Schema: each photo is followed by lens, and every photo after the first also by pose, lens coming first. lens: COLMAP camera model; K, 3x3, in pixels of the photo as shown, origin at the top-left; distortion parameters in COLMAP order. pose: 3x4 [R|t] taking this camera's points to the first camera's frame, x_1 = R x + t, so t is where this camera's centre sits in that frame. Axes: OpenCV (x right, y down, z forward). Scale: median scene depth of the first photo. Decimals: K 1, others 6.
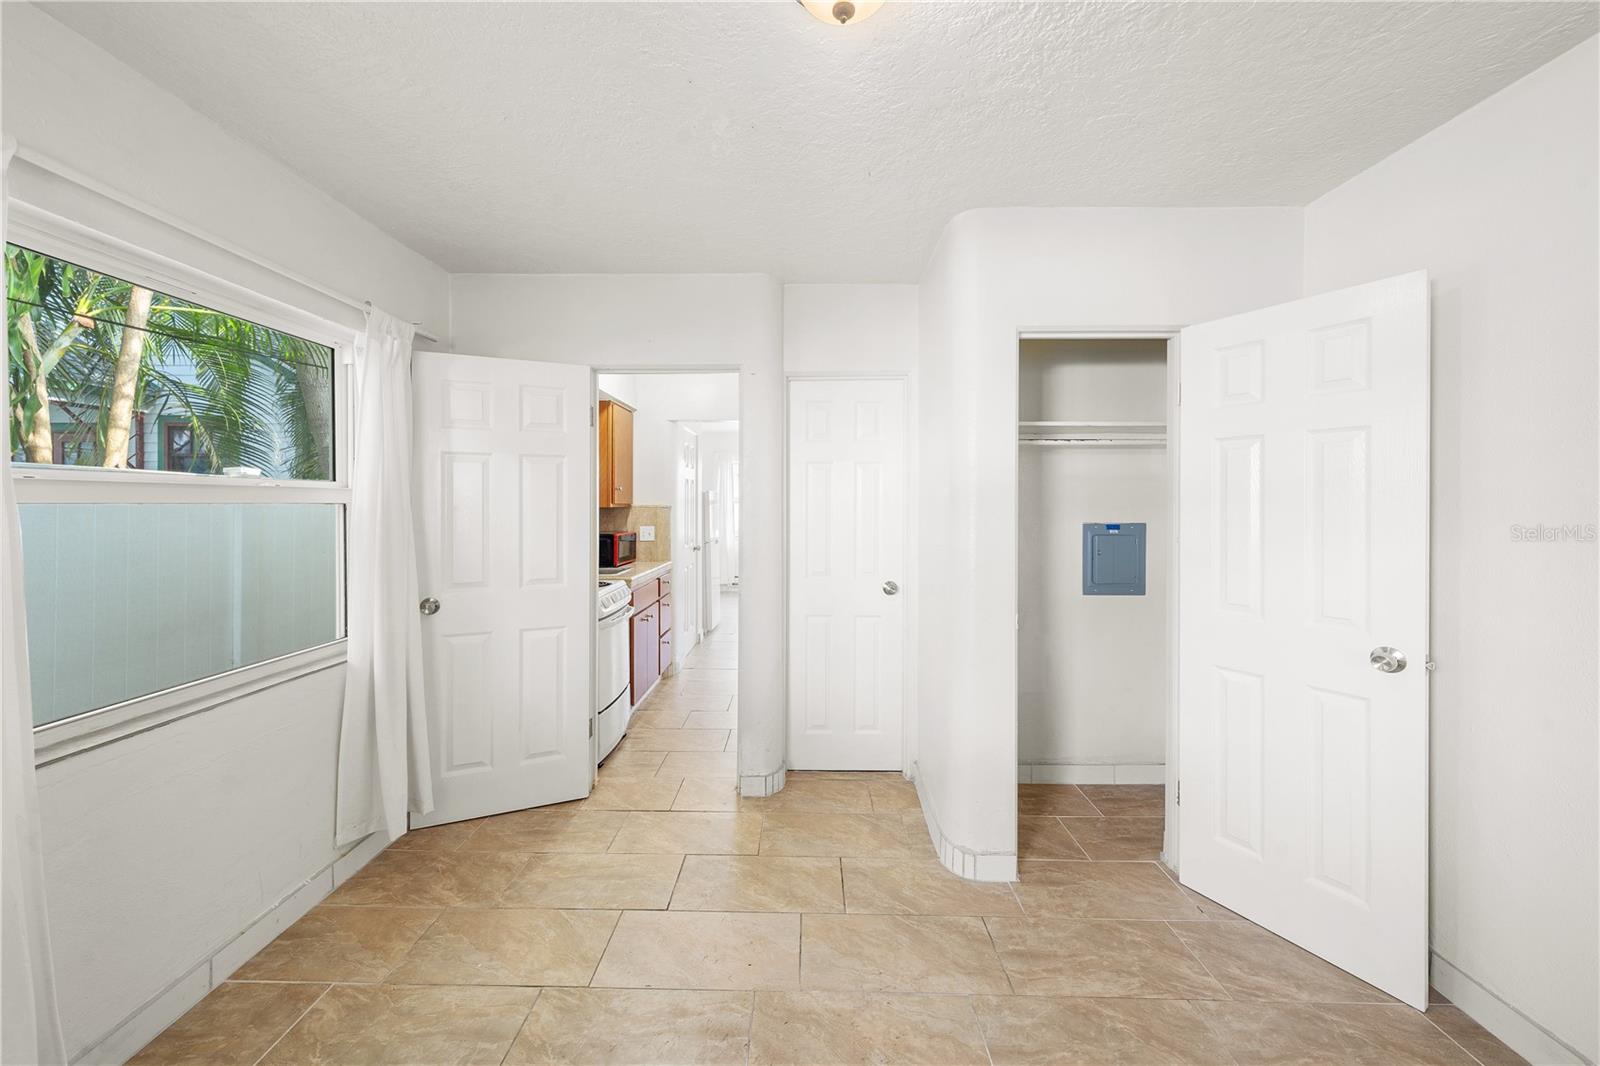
lens RADIAL K [[556.6, 0, 794.9], [0, 556.6, 506.7], [0, 0, 1]] dist [0.003082, -0.000337]
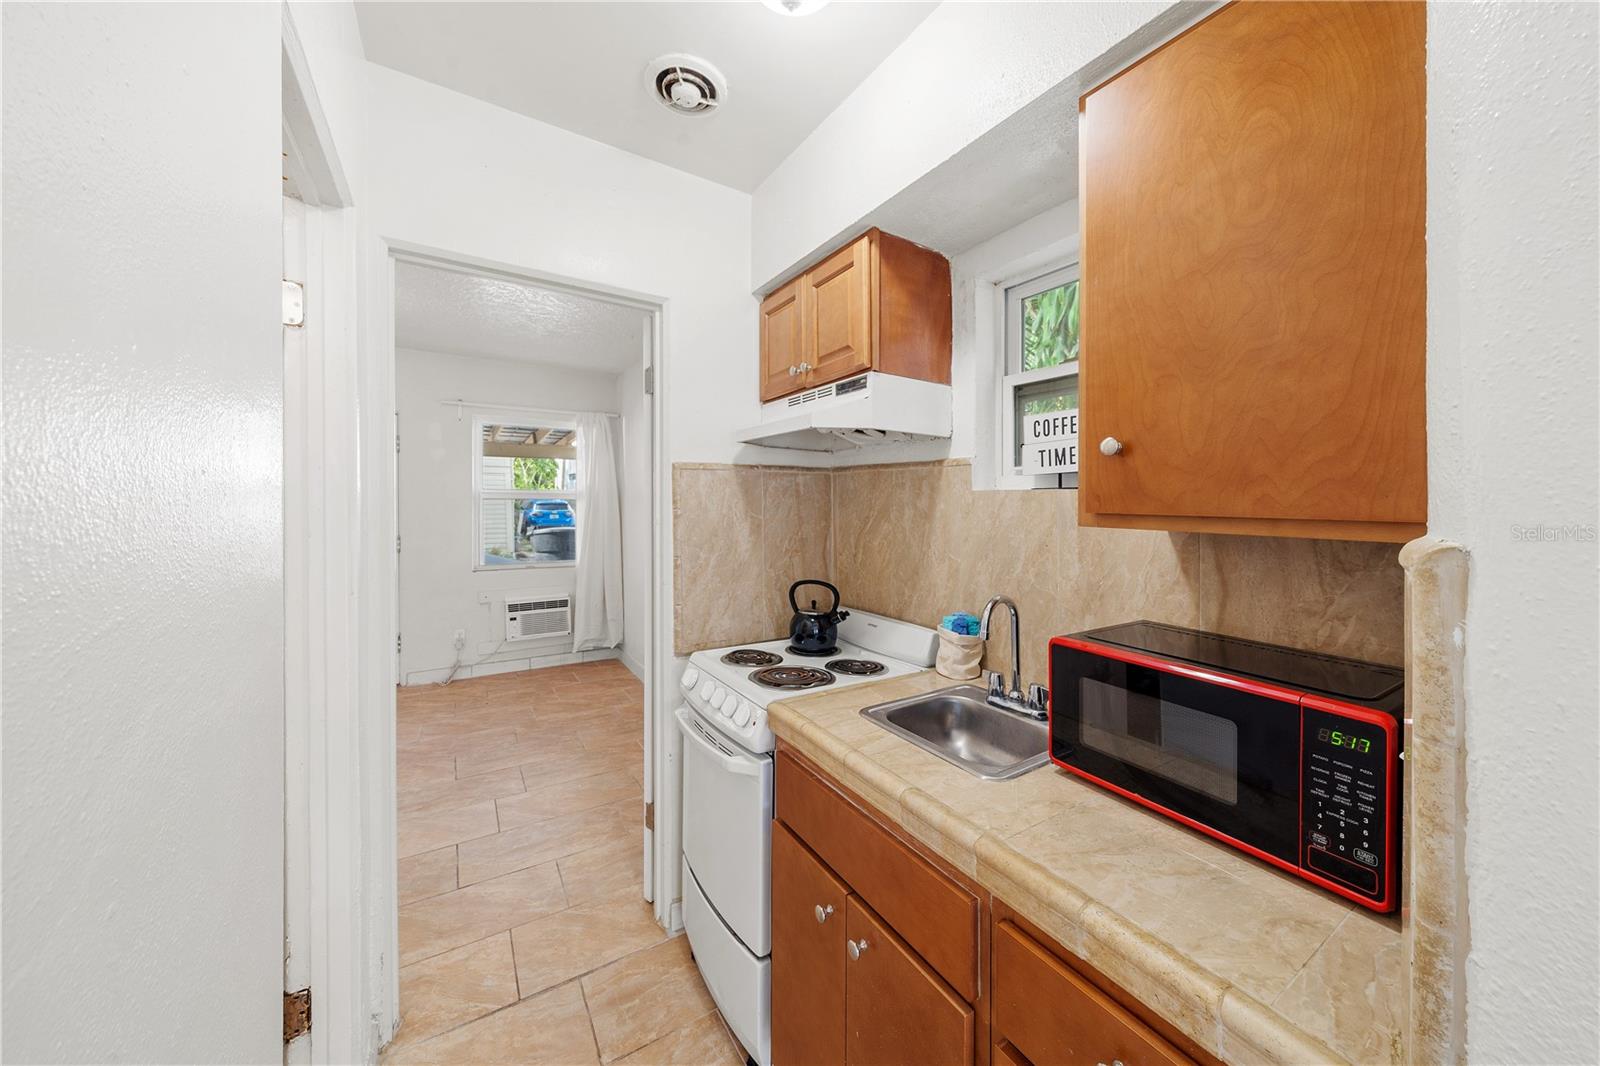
lens RADIAL K [[556.6, 0, 809.7], [0, 556.6, 501.0], [0, 0, 1]] dist [0.003082, -0.000337]
pose [[-0.829880, -0.004435, -0.557925, -0.165054], [-0.011303, 0.999897, 0.008865, -0.022320], [0.557828, 0.013664, -0.829844, 2.103299]]
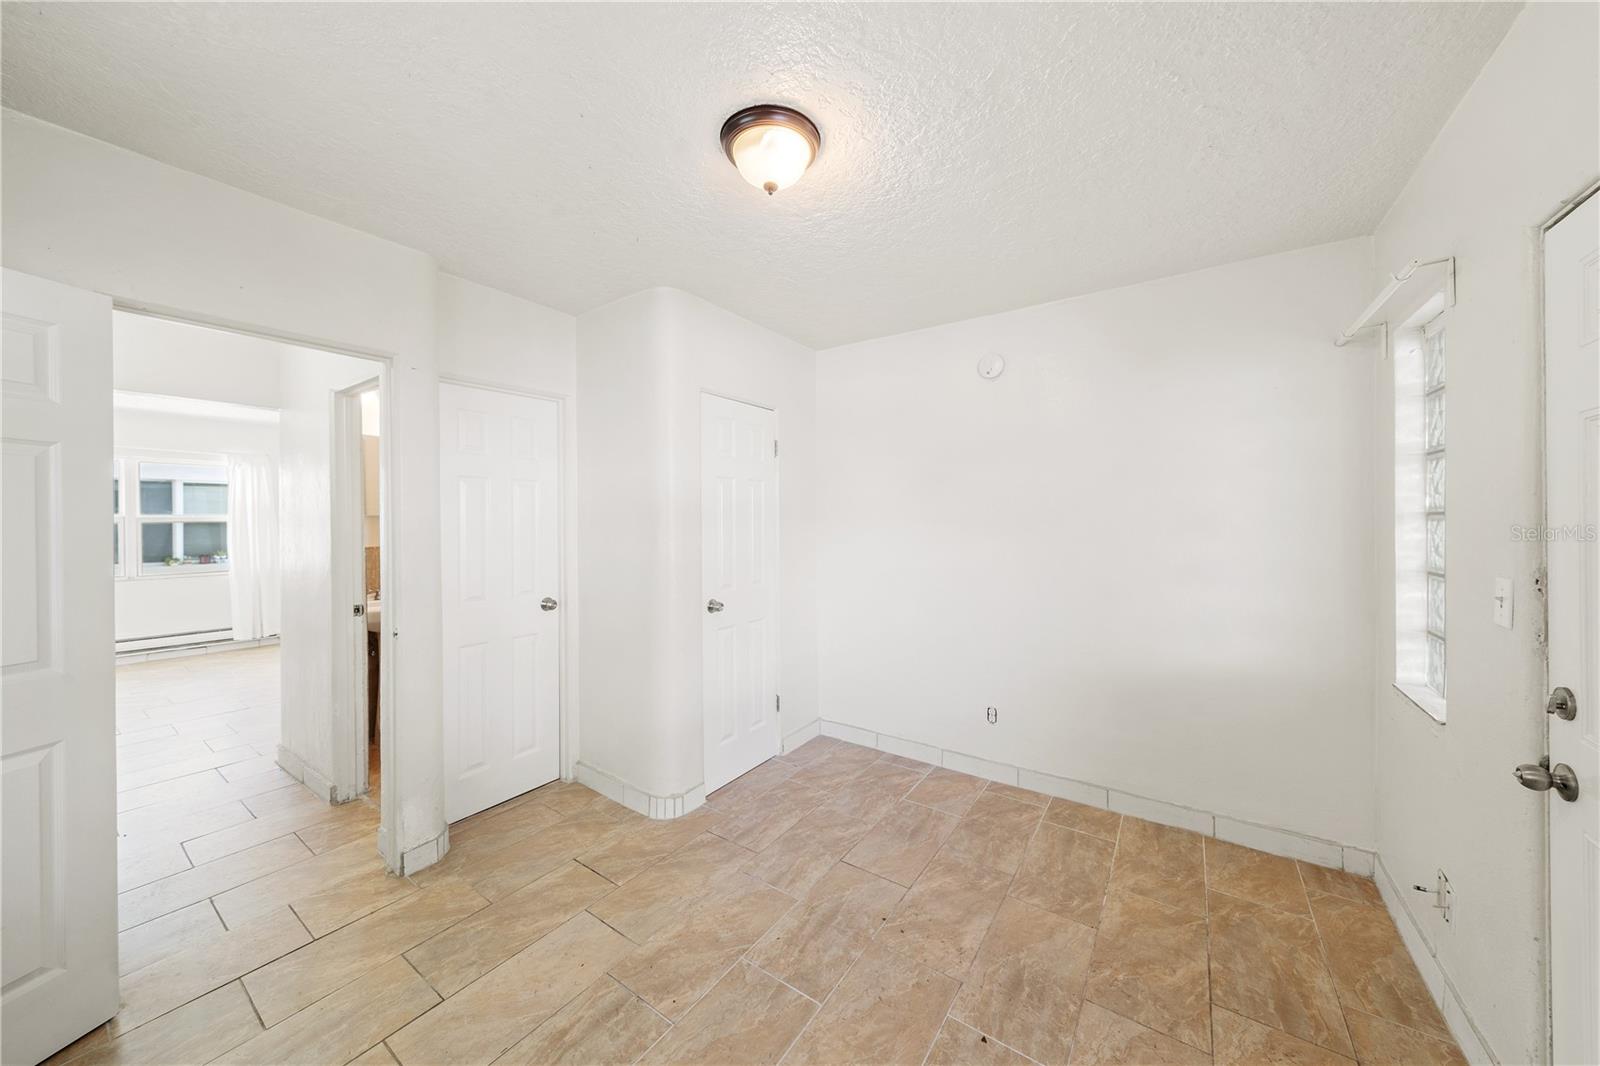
lens RADIAL K [[556.6, 0, 796.0], [0, 556.6, 527.1], [0, 0, 1]] dist [0.003082, -0.000337]
pose [[0.557212, -0.015437, 0.830227, -0.551901], [0.008935, 0.999881, 0.012595, -0.006179], [-0.830322, 0.000400, 0.557284, 0.066495]]
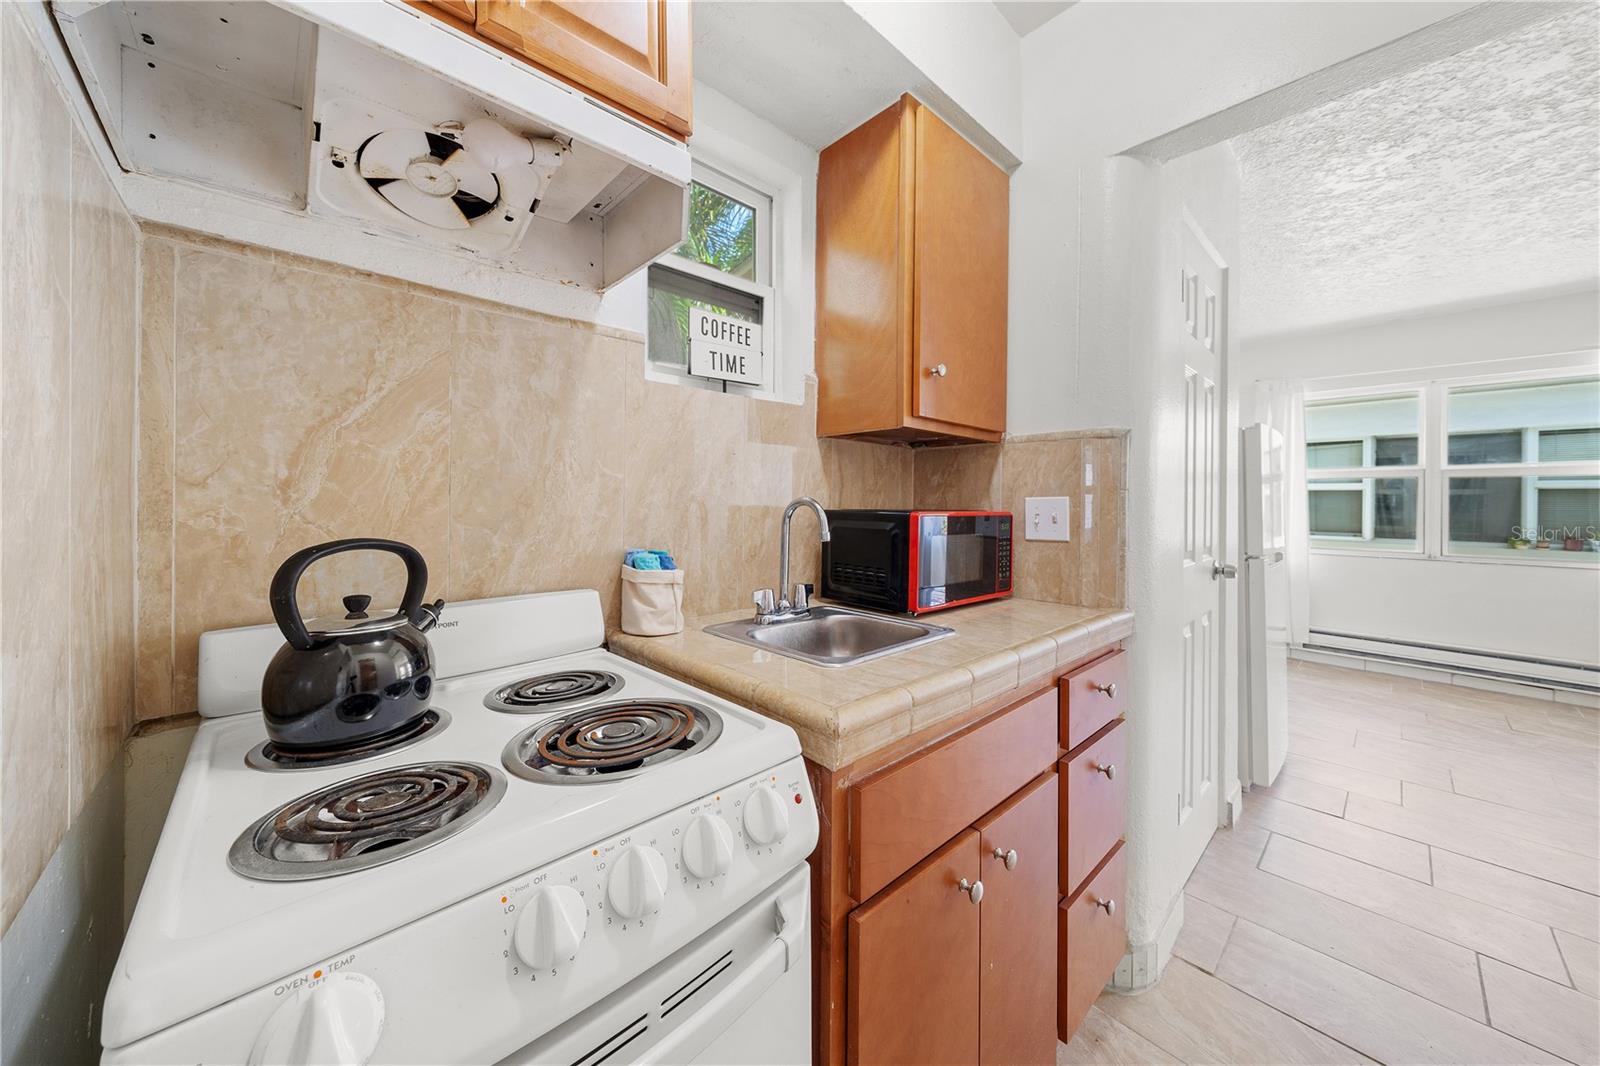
lens RADIAL K [[556.6, 0, 795.2], [0, 556.6, 501.6], [0, 0, 1]] dist [0.003082, -0.000337]
pose [[0.687274, 0.004601, -0.726384, -0.259560], [-0.014087, 0.999876, -0.006995, 0.087104], [0.726262, 0.015040, 0.687254, 1.355757]]
